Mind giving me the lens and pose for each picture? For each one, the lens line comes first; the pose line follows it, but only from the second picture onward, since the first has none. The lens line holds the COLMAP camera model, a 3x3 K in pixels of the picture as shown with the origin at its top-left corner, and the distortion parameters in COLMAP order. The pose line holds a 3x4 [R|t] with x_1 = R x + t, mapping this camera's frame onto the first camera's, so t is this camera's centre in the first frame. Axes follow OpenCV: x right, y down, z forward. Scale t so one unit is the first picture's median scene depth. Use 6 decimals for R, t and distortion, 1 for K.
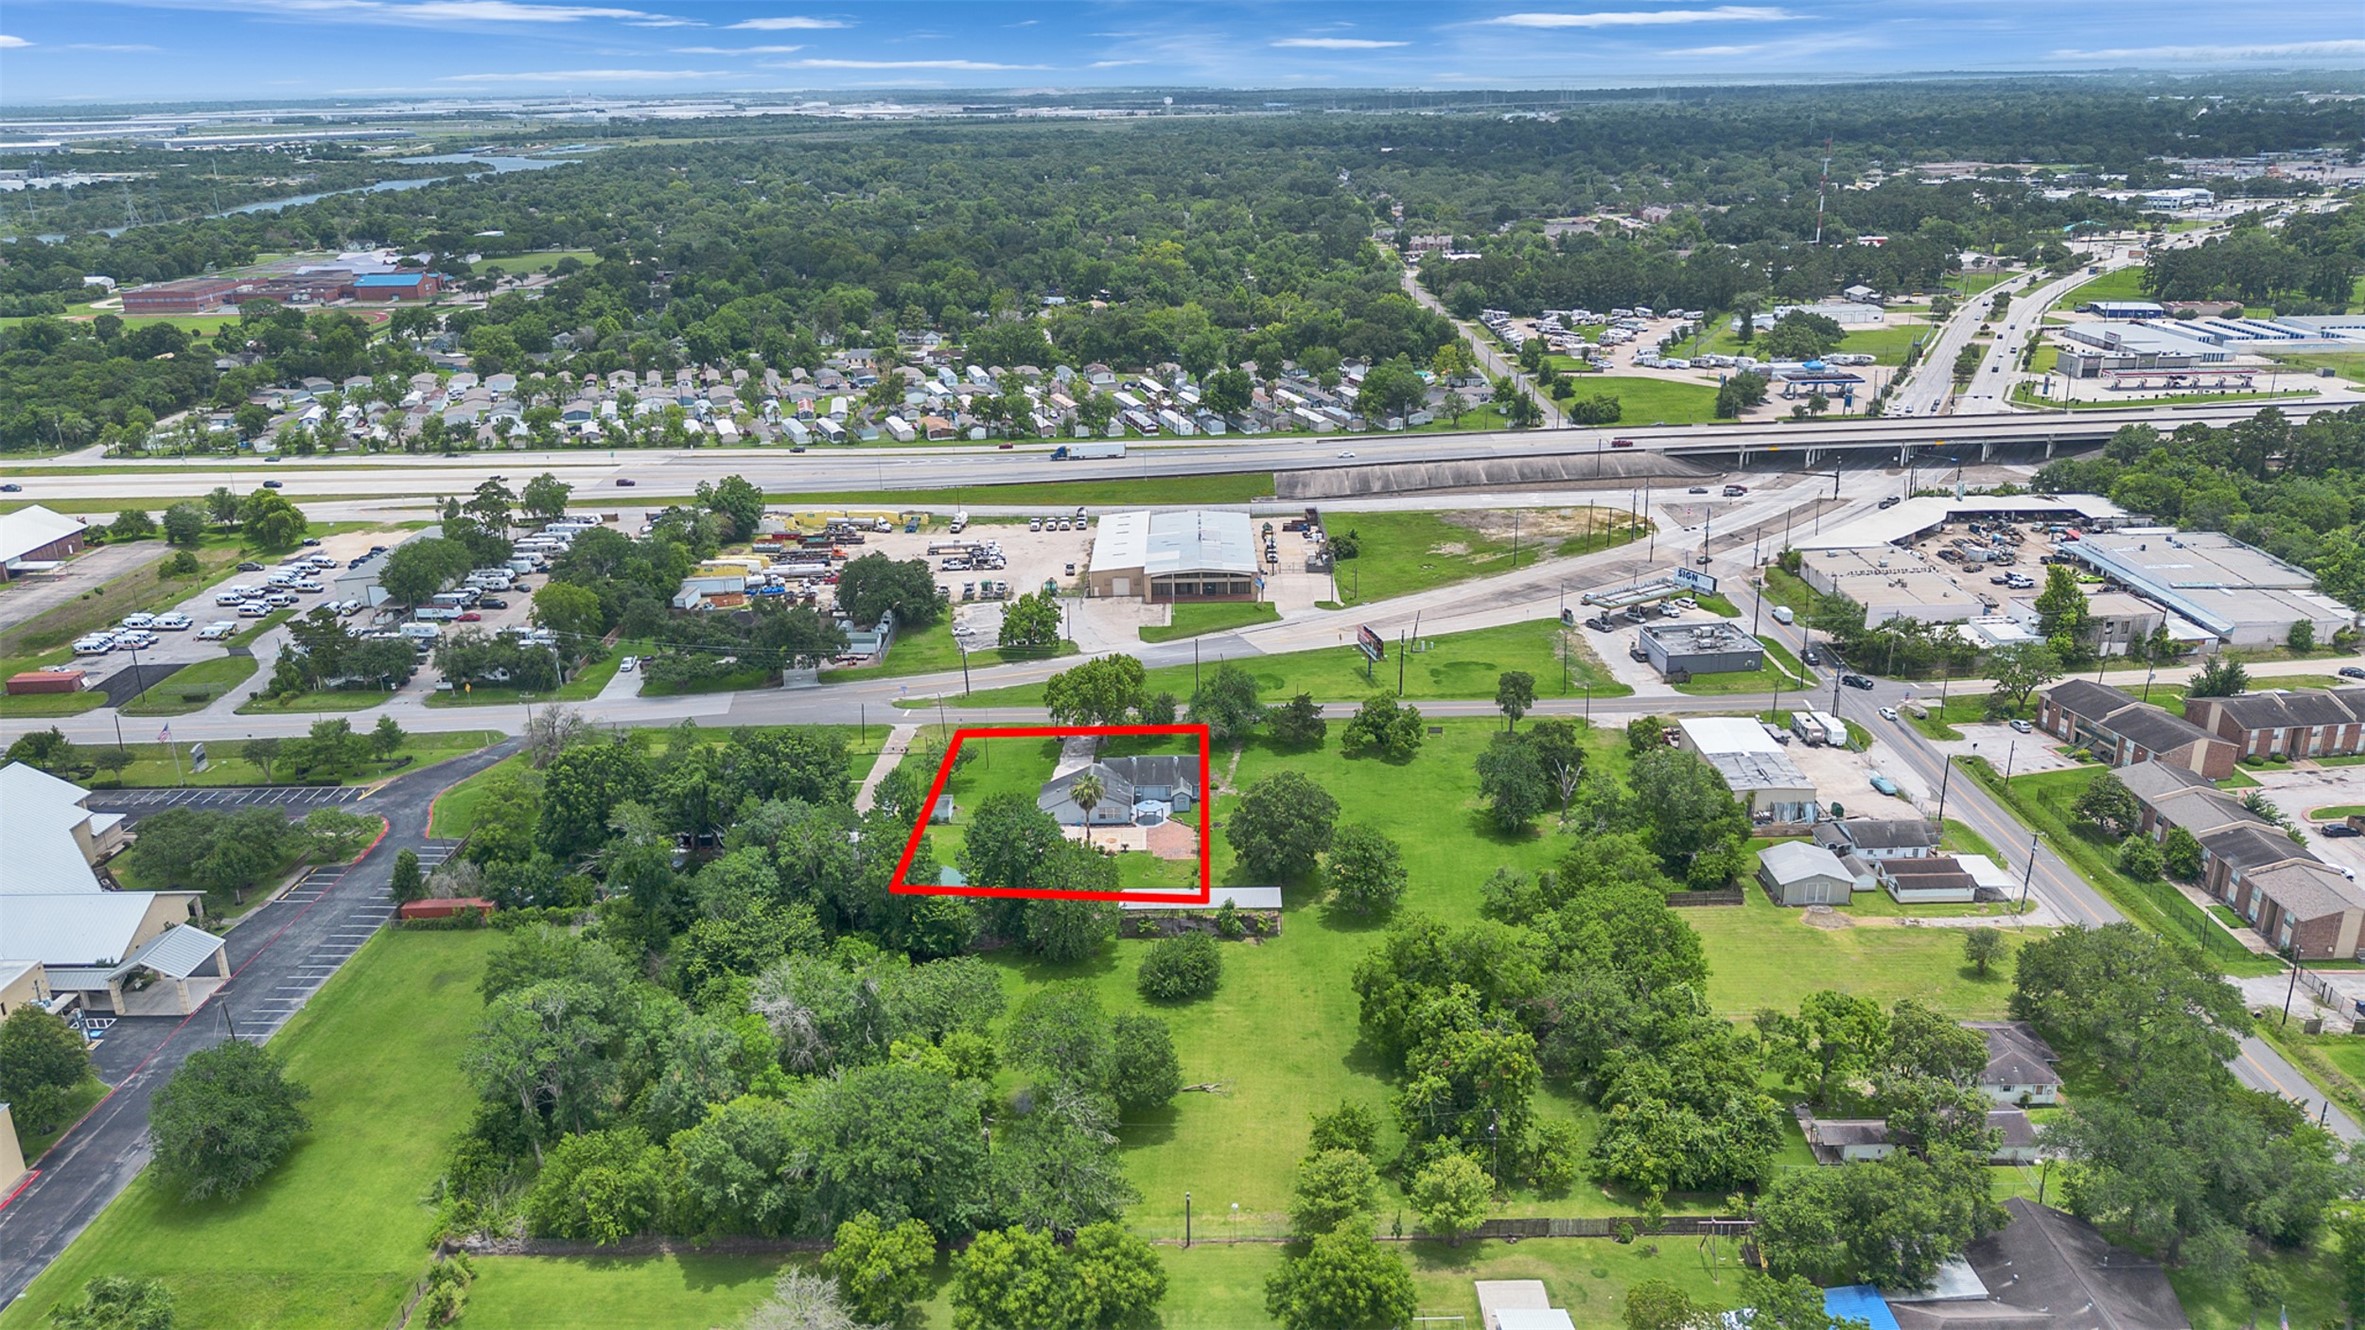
lens RADIAL K [[1643.2, 0, 1182.5], [0, 1643.2, 665.0], [0, 0, 1]] dist [0.082888, -0.100832]
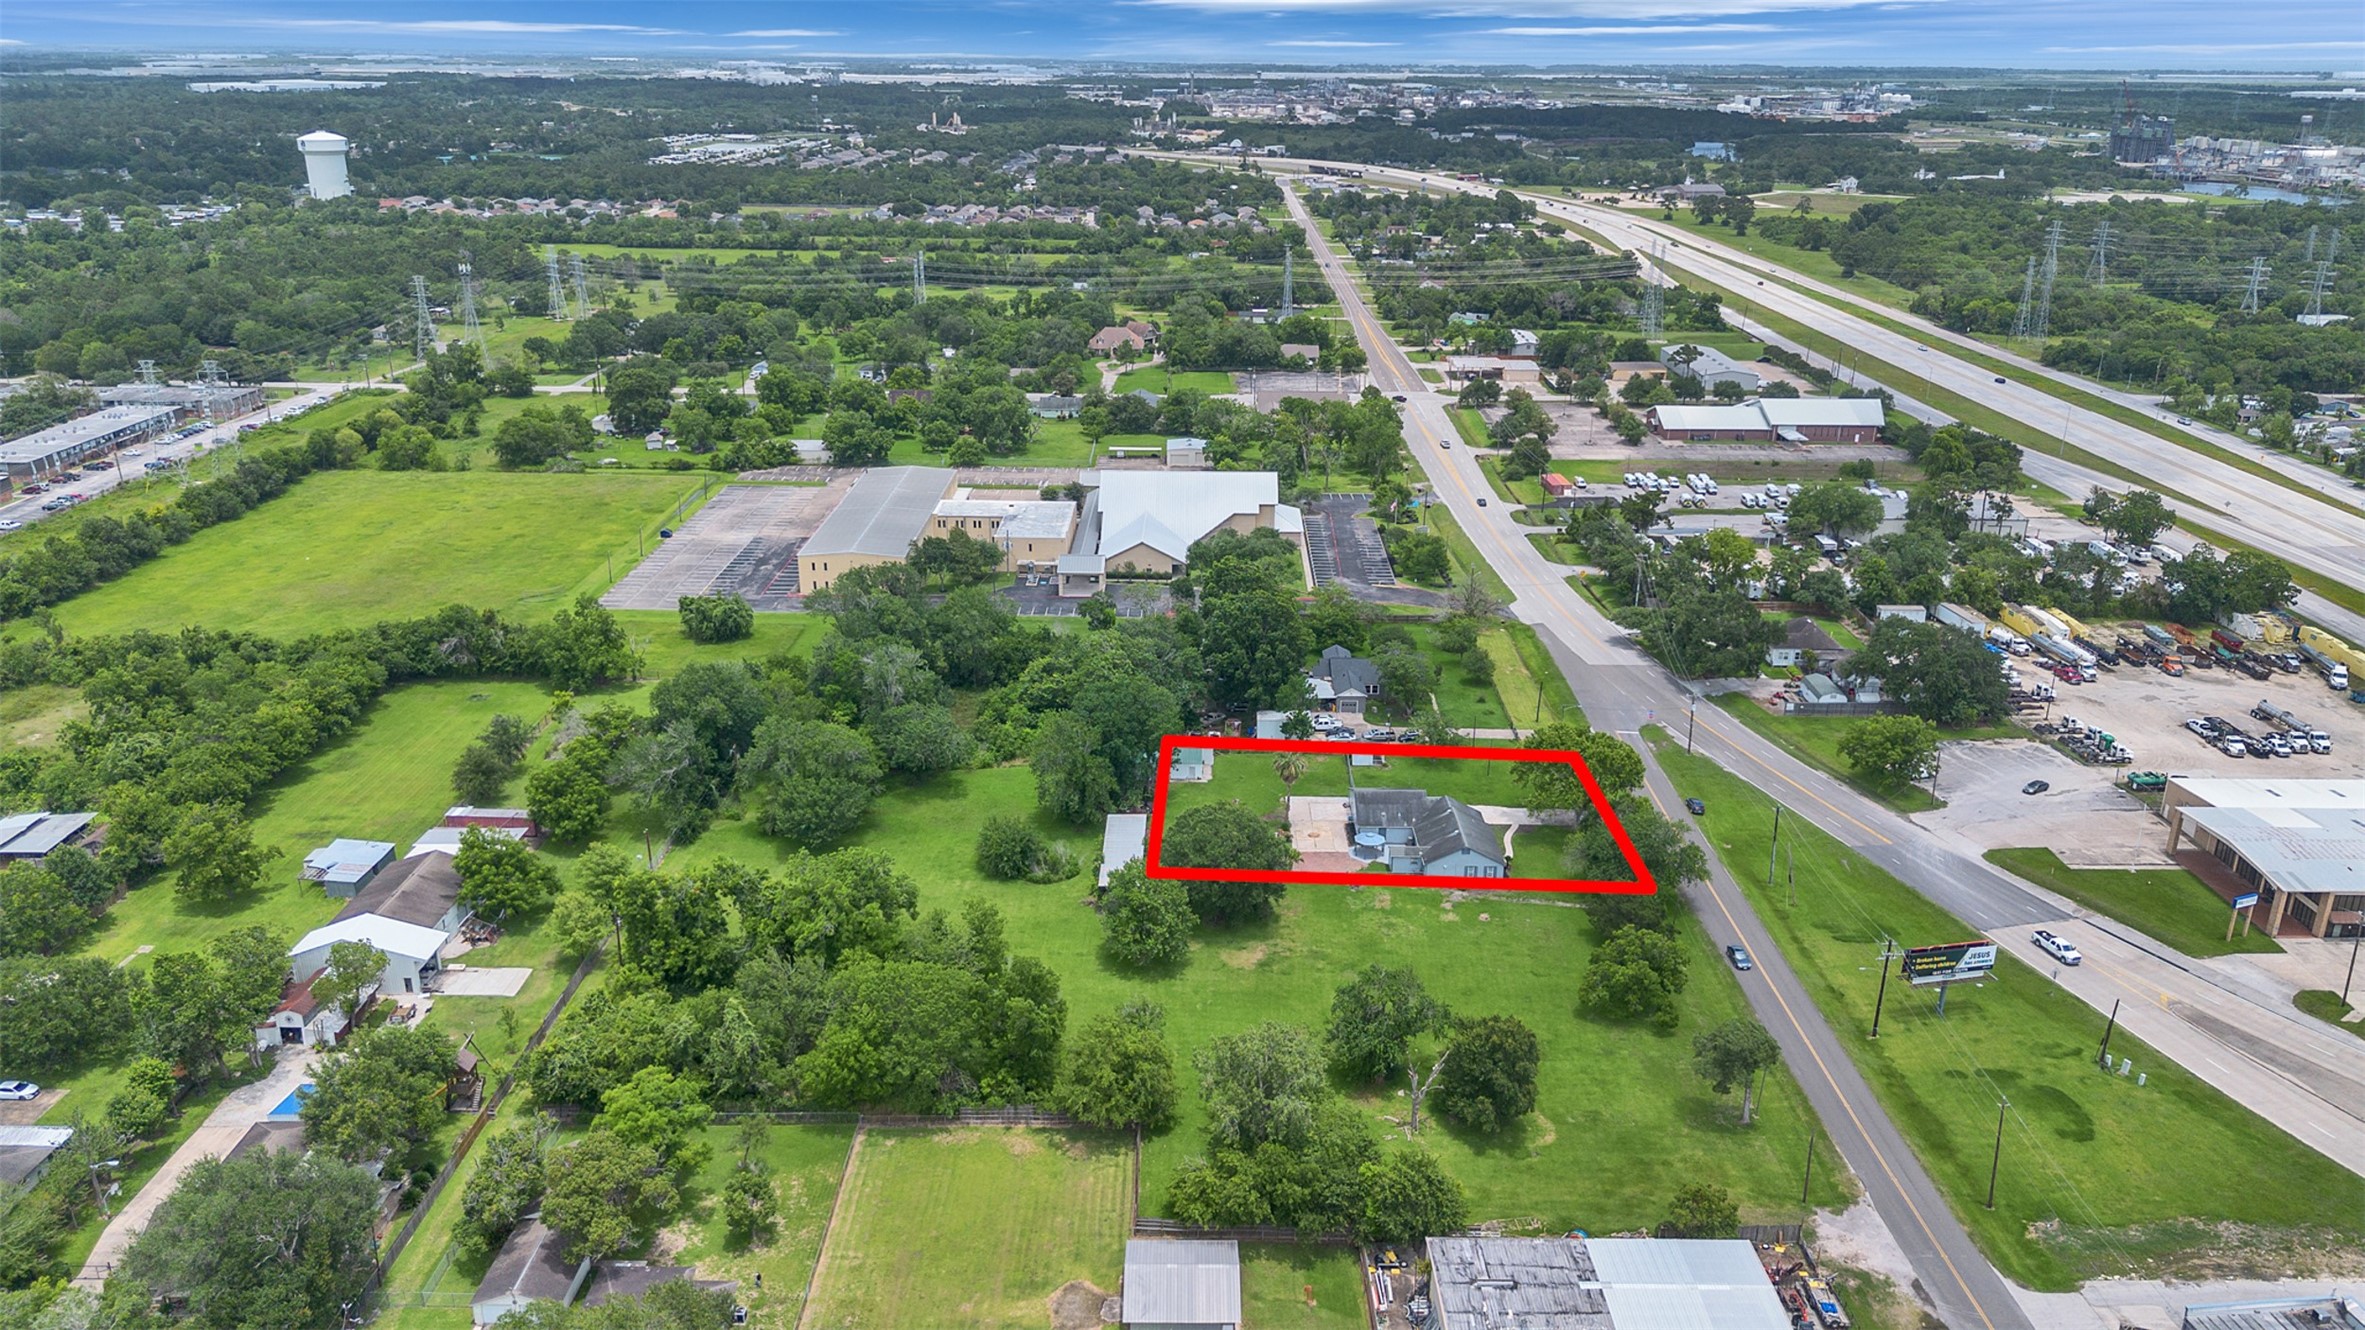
lens RADIAL K [[1693.5, 0, 1182.5], [0, 1693.5, 665.0], [0, 0, 1]] dist [0.000625, -0.001815]
pose [[-0.010828, 0.355160, -0.934743, 0.609400], [-0.337167, 0.878757, 0.337794, -0.207618], [0.941382, 0.318822, 0.110233, 0.577668]]
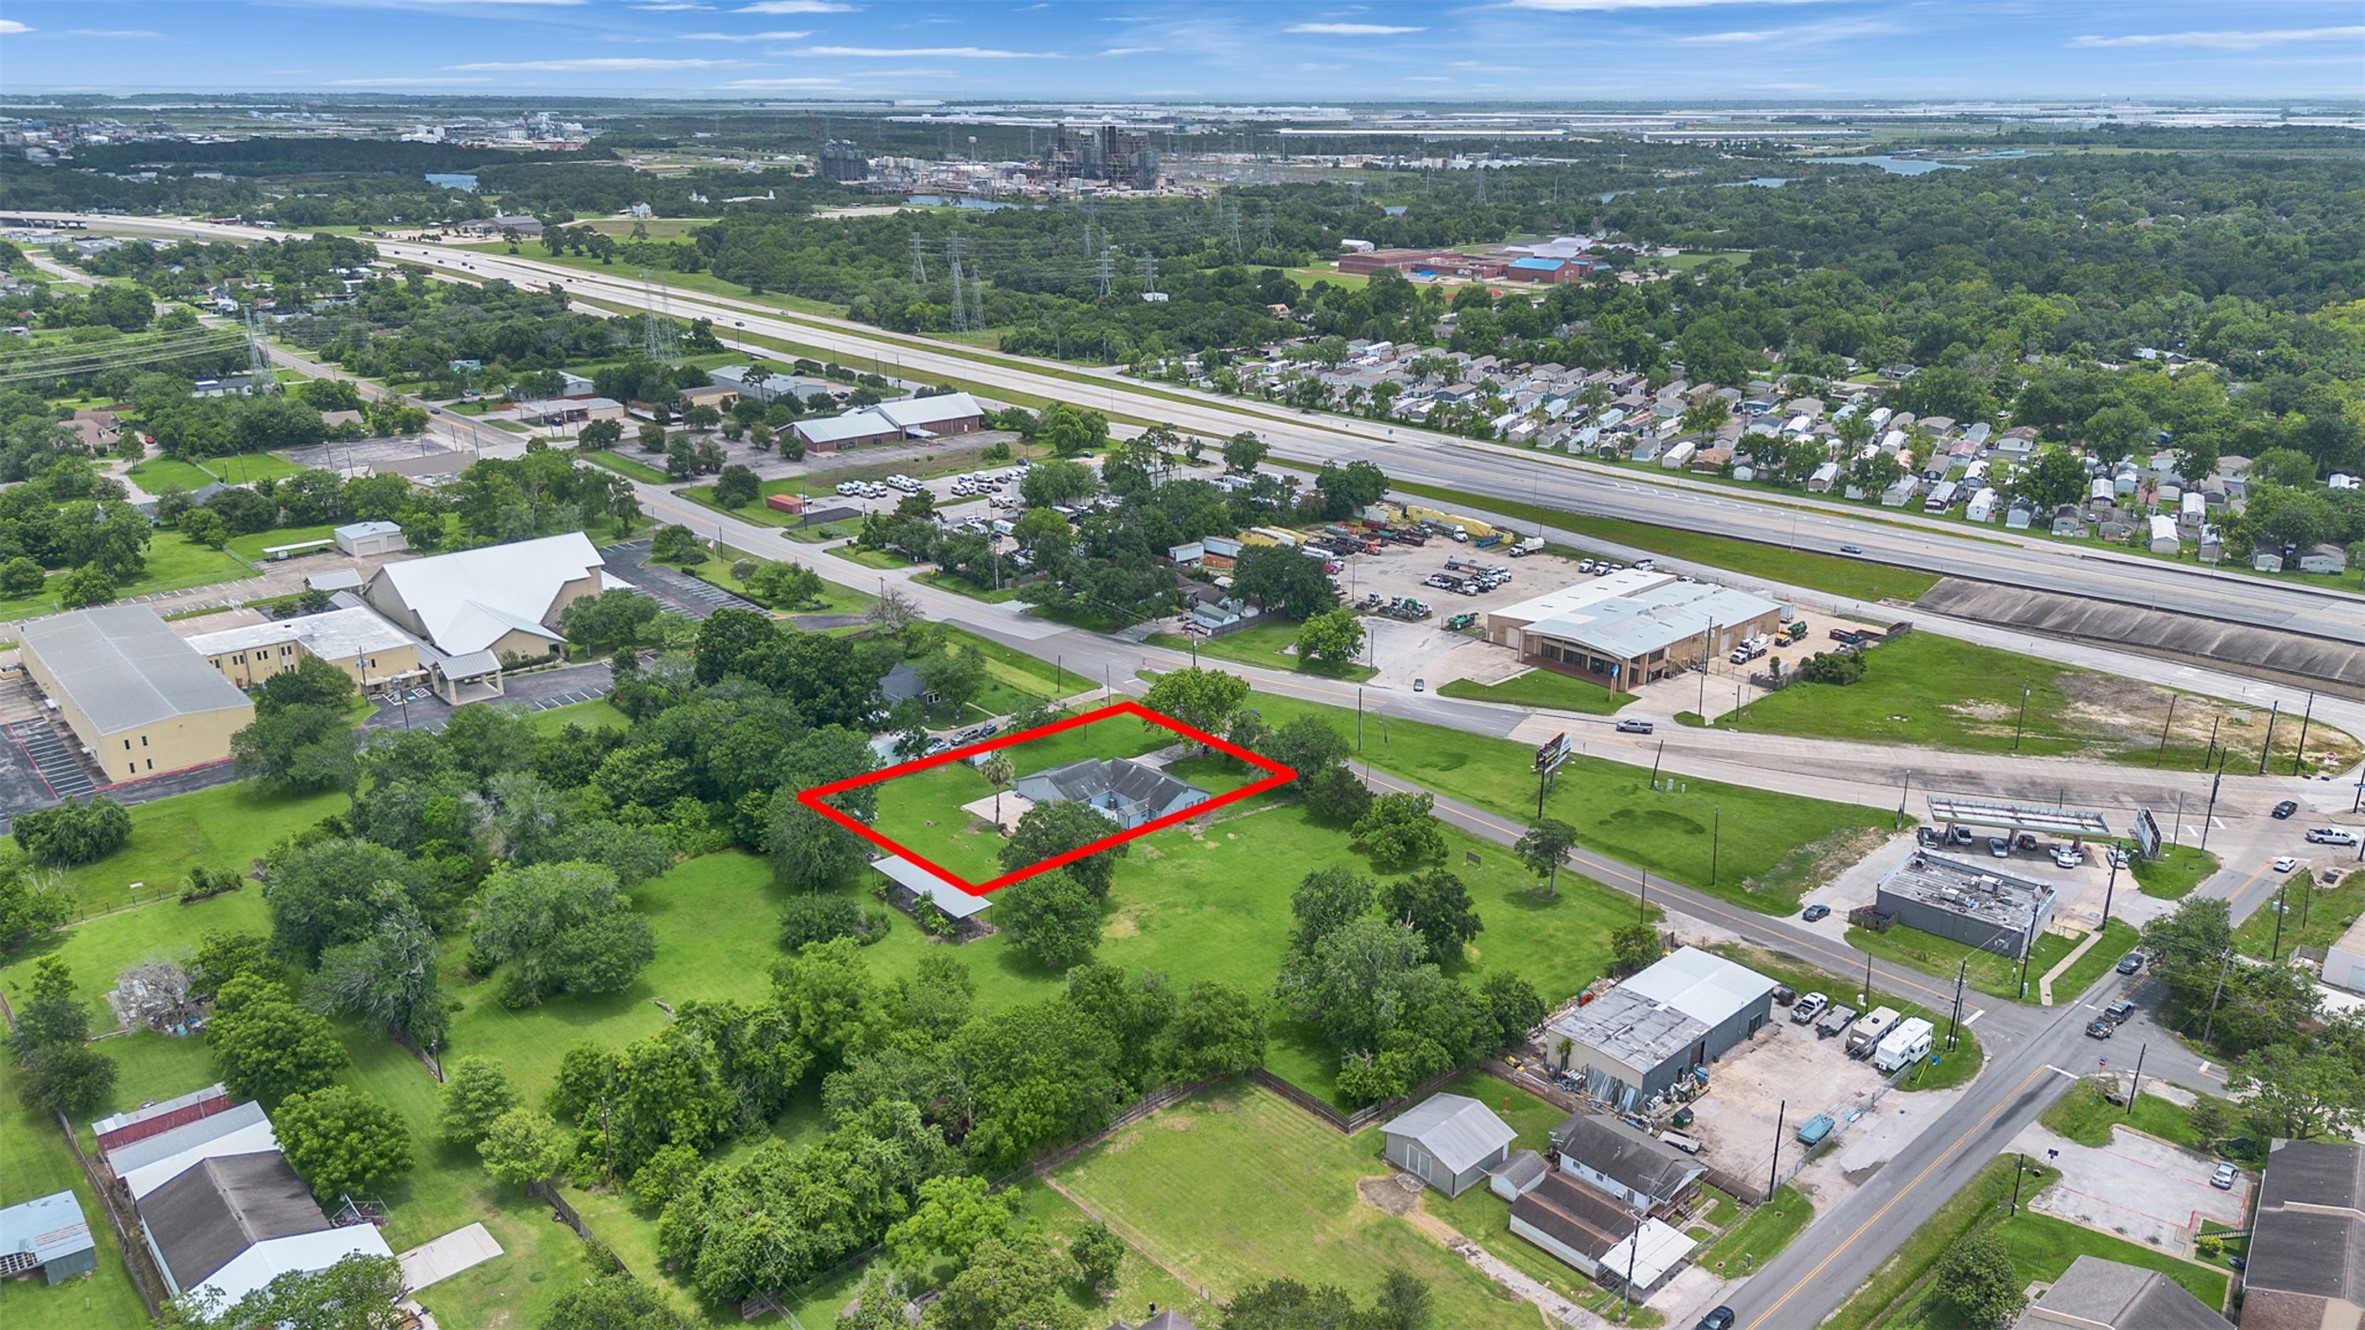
lens RADIAL K [[1604.3, 0, 1188.8], [0, 1604.3, 758.1], [0, 0, 1]] dist [0.052912, -0.052093]
pose [[0.674377, 0.299288, -0.675013, 0.503403], [-0.260013, 0.951872, 0.162273, -0.089069], [0.691092, 0.066079, 0.719739, 0.249148]]
